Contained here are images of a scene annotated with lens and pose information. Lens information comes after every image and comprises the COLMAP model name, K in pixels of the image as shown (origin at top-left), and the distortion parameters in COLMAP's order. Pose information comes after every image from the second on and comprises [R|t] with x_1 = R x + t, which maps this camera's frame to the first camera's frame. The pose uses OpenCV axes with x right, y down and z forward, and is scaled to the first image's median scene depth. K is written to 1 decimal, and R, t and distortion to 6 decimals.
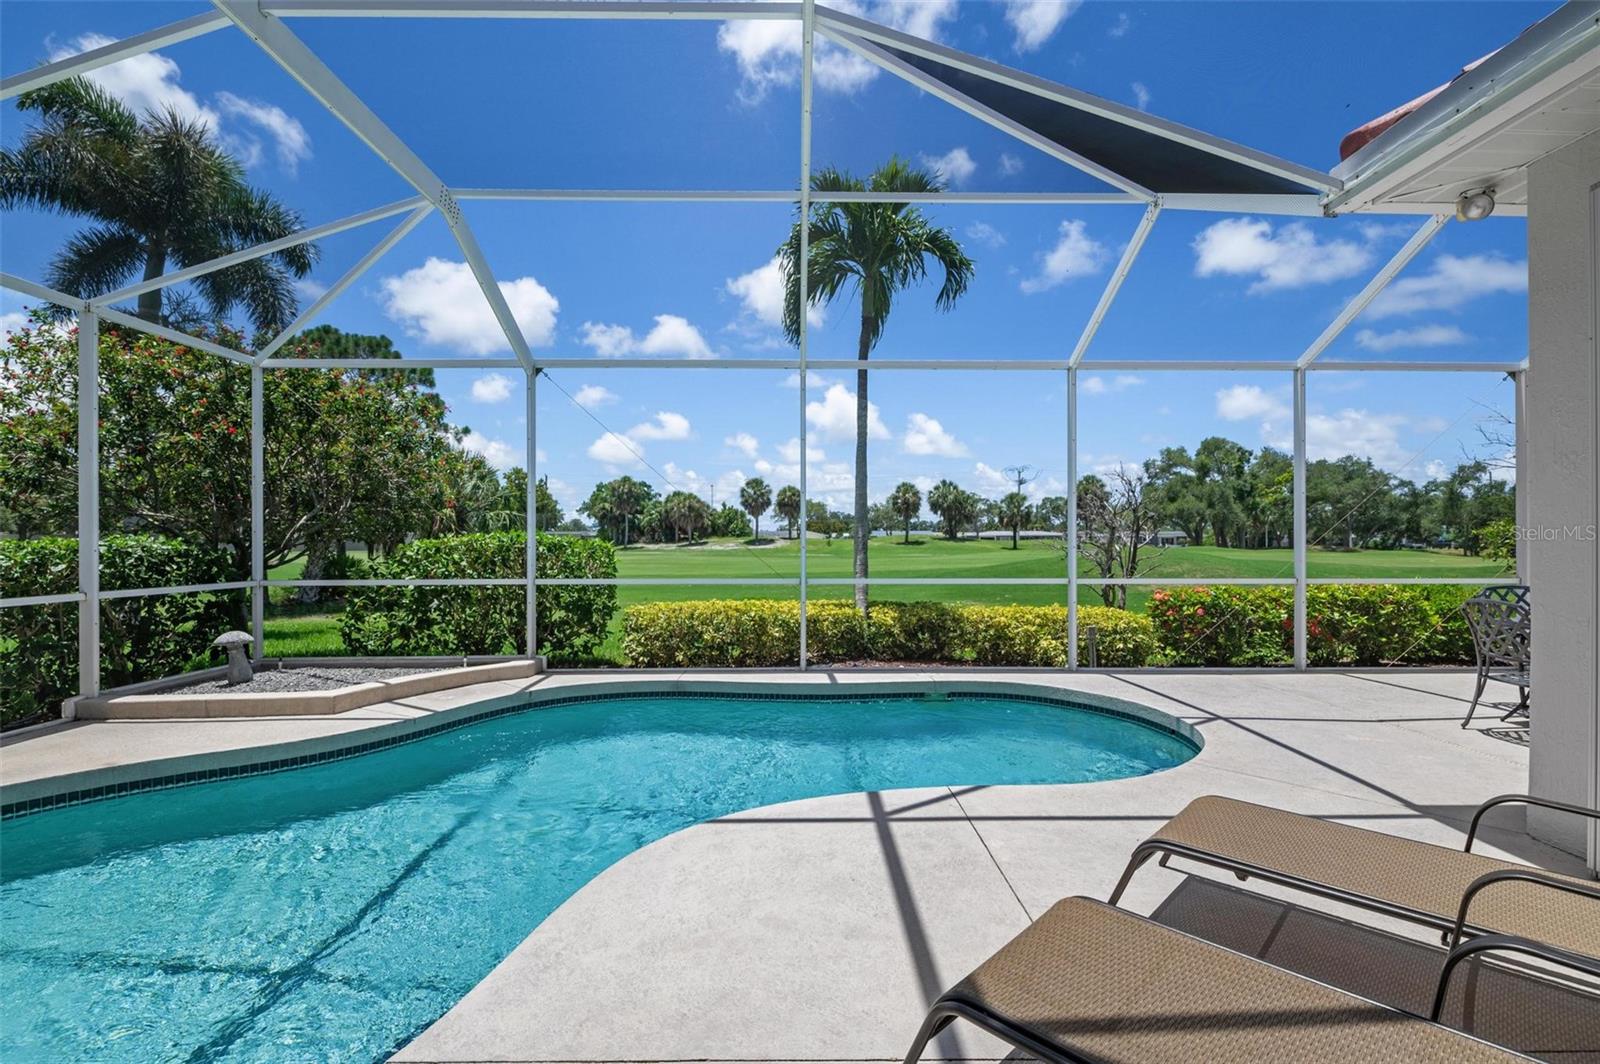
lens RADIAL K [[728.2, 0, 800.0], [0, 728.2, 532.0], [0, 0, 1]] dist [-0.000466, -0.000032]
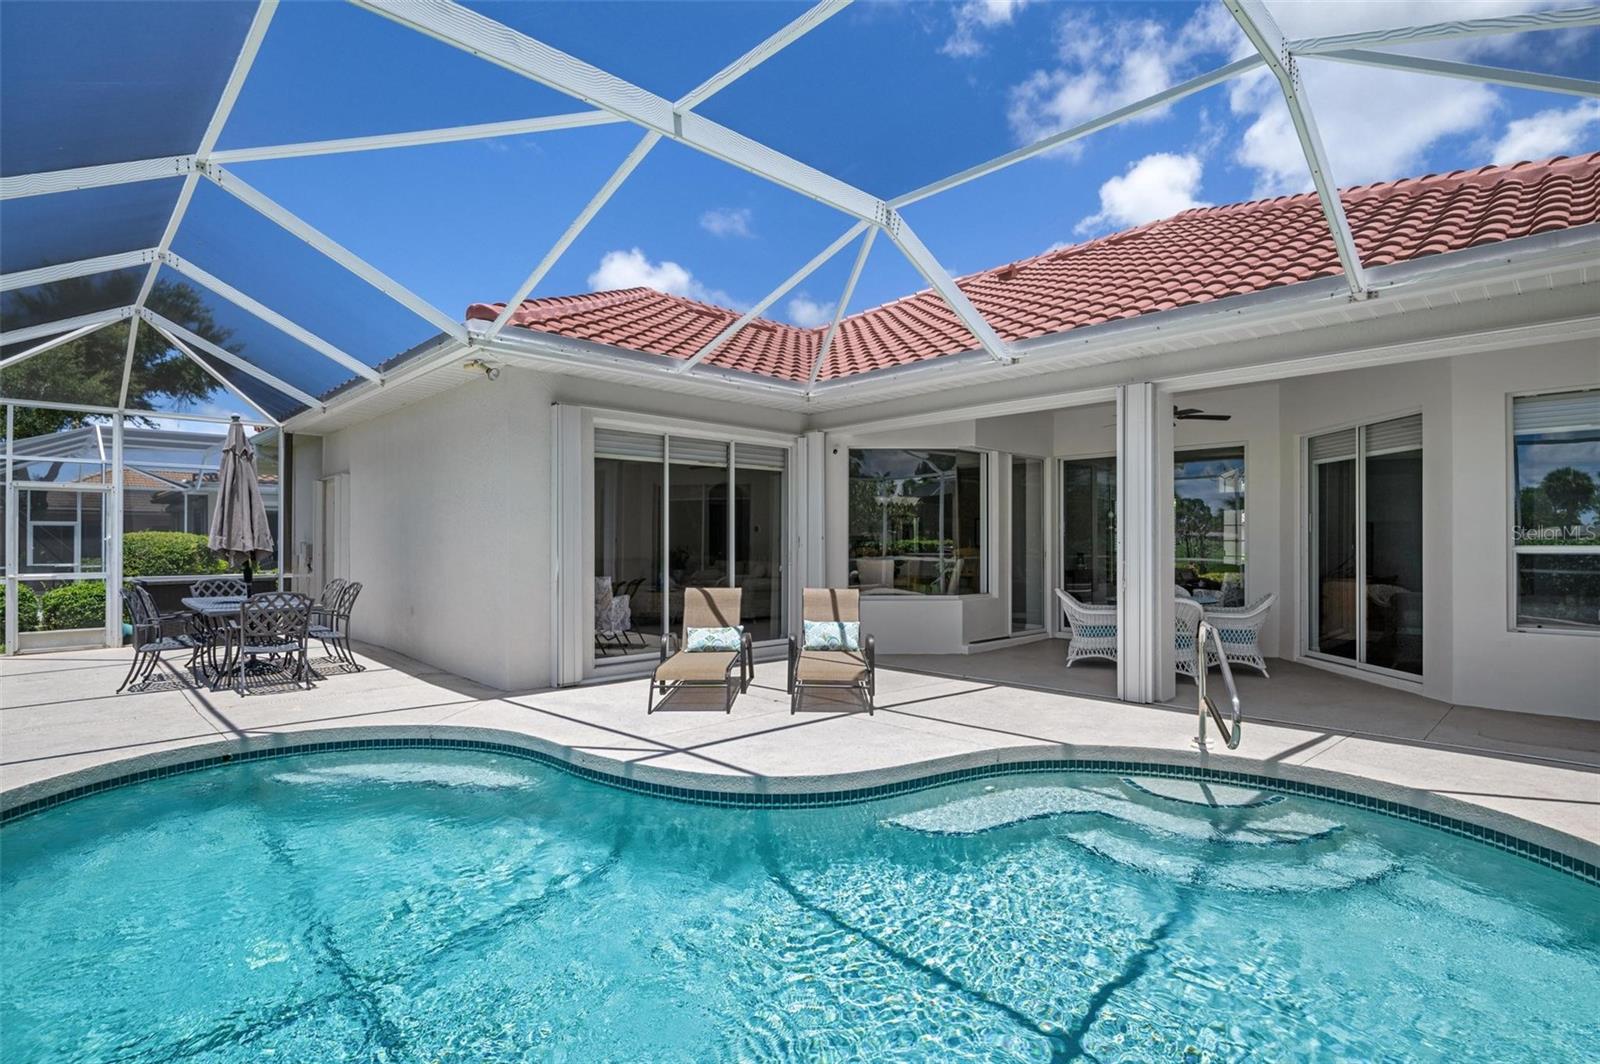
lens RADIAL K [[794.2, 0, 800.0], [0, 794.2, 532.0], [0, 0, 1]] dist [-0.079970, -0.000004]
pose [[-0.686965, 0.012573, 0.726582, -0.044704], [-0.002932, 0.999794, -0.020074, 0.000163], [-0.726685, -0.015921, -0.686787, 0.072357]]
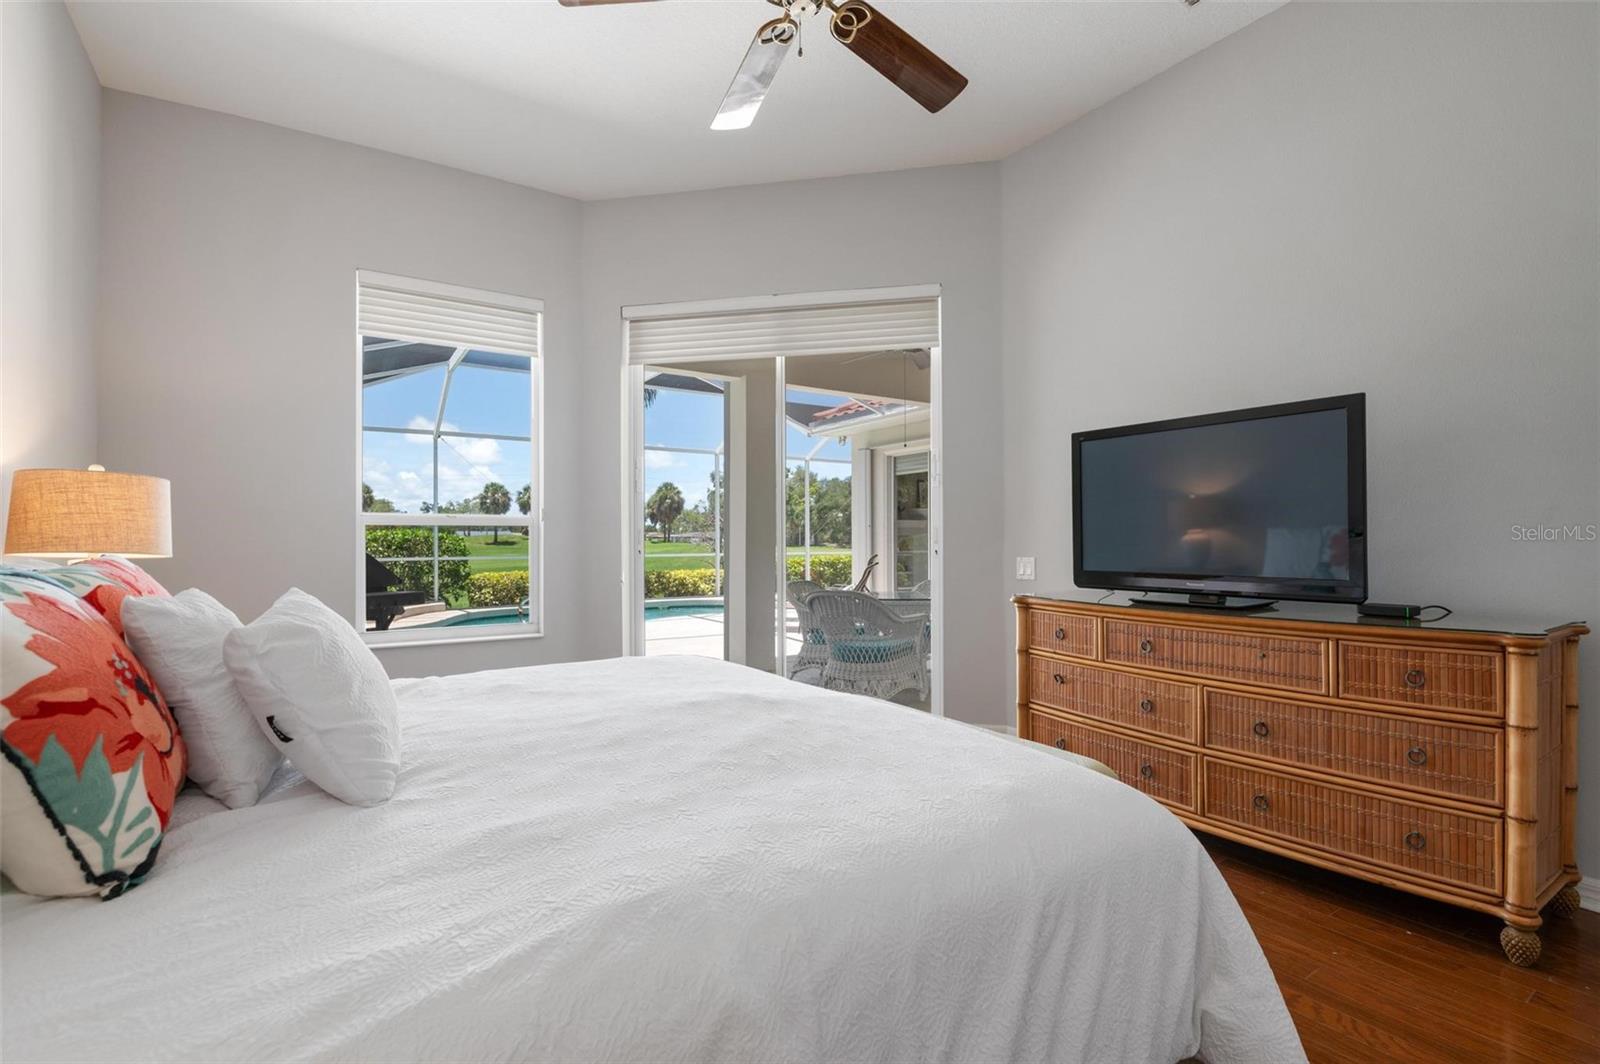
lens RADIAL K [[738.0, 0, 794.7], [0, 738.0, 528.3], [0, 0, 1]] dist [0.000600, -0.014776]
pose [[0.846069, 0.005711, 0.533043, -0.049151], [-0.002457, 0.999974, -0.006815, 0.000472], [-0.533068, 0.004456, 0.846061, -0.079256]]
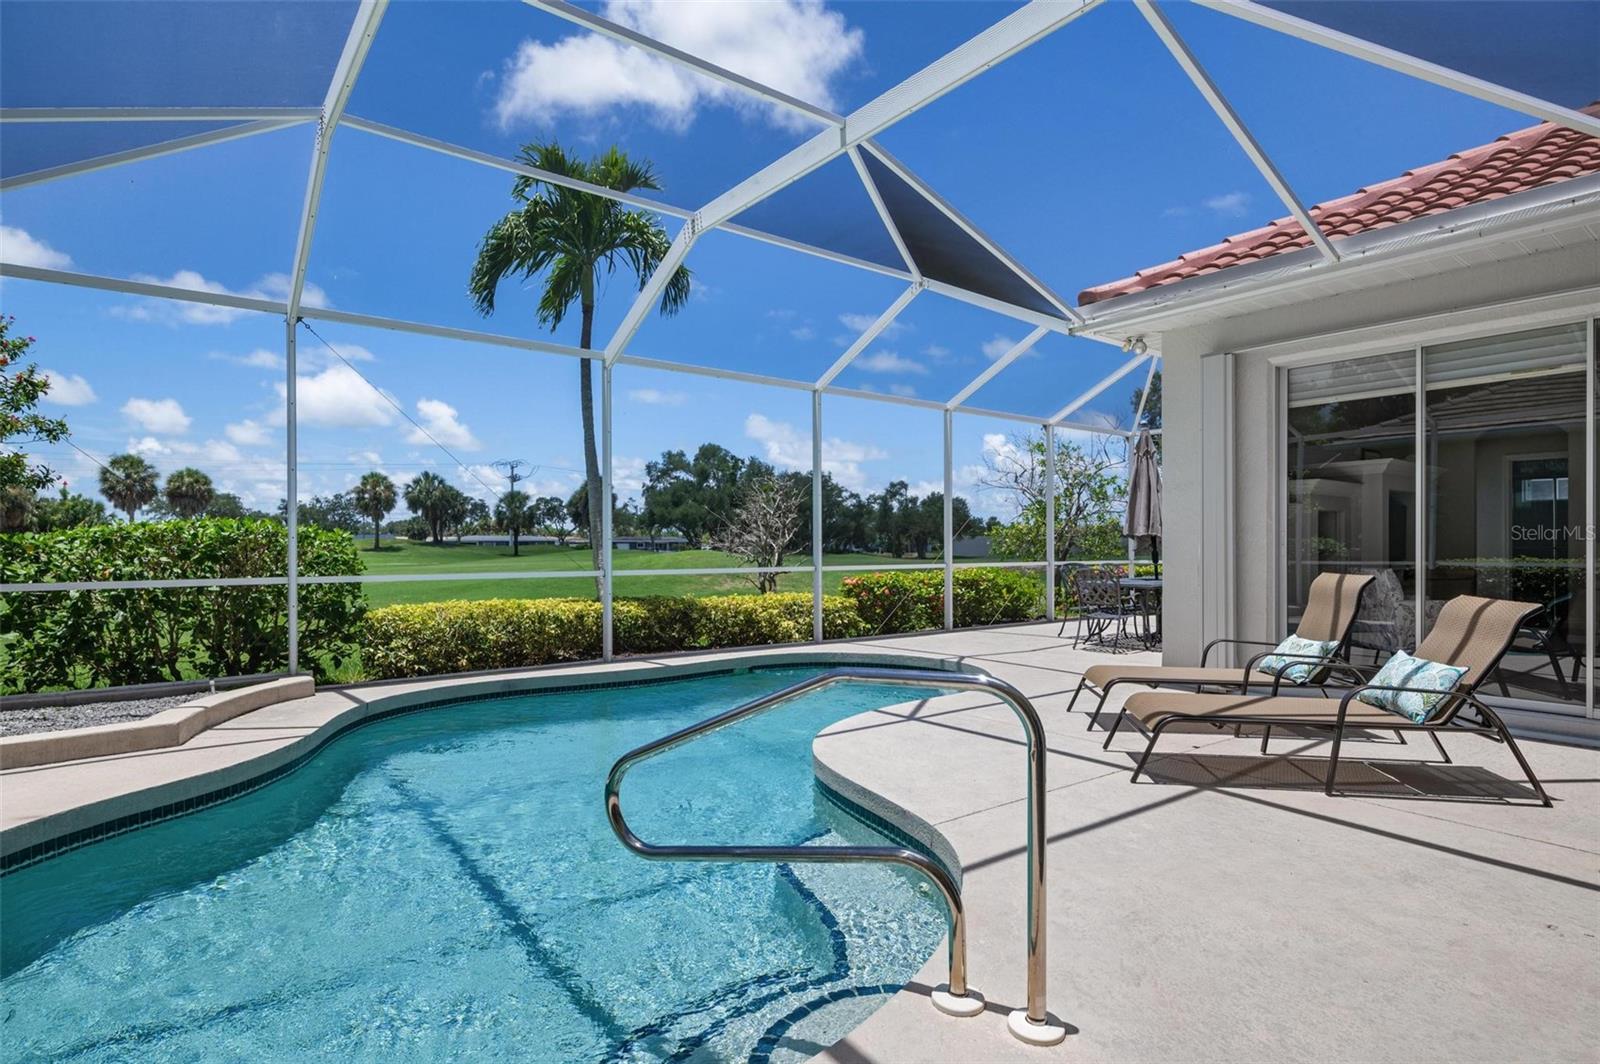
lens RADIAL K [[839.6, 0, 800.0], [0, 839.6, 532.0], [0, 0, 1]] dist [0.003281, -0.001291]
pose [[0.797240, 0.008974, 0.603596, -0.040792], [-0.005195, 0.999954, -0.008005, 0.001579], [-0.603641, 0.003247, 0.797250, -0.007050]]
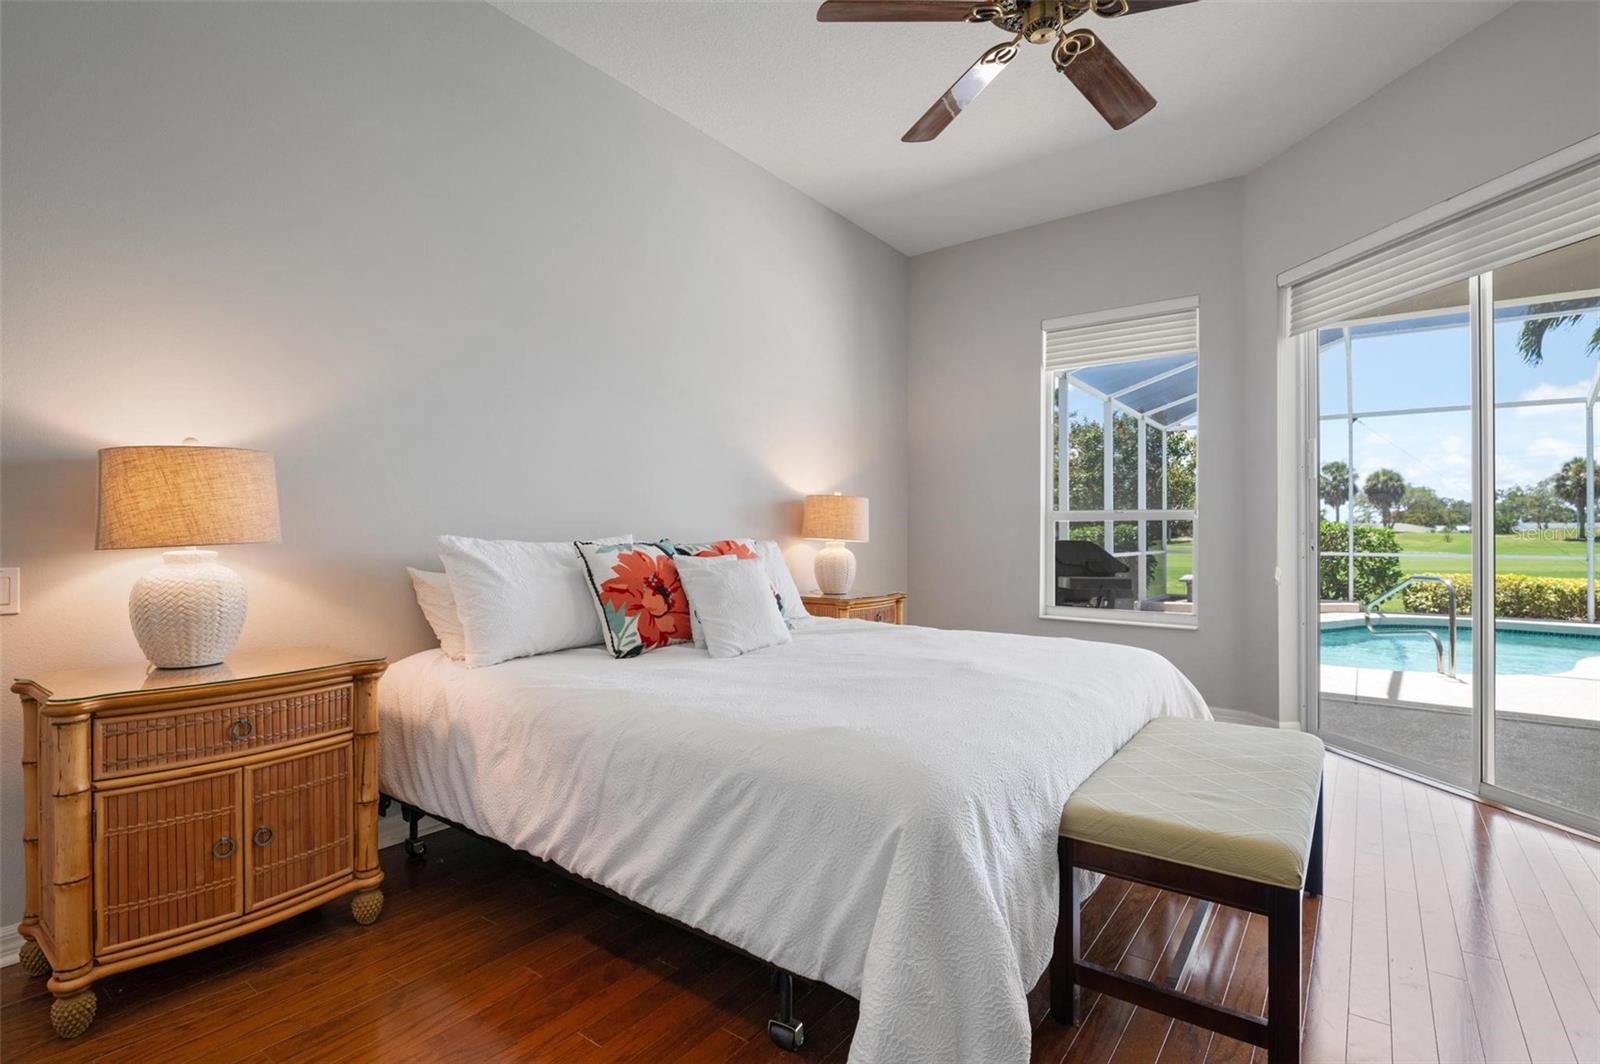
lens RADIAL K [[738.0, 0, 794.7], [0, 738.0, 528.3], [0, 0, 1]] dist [0.000600, -0.014776]
pose [[0.784507, 0.002299, -0.620116, -0.027658], [0.000636, 0.999990, 0.004512, 0.000329], [0.620120, -0.003934, 0.784497, -0.084111]]
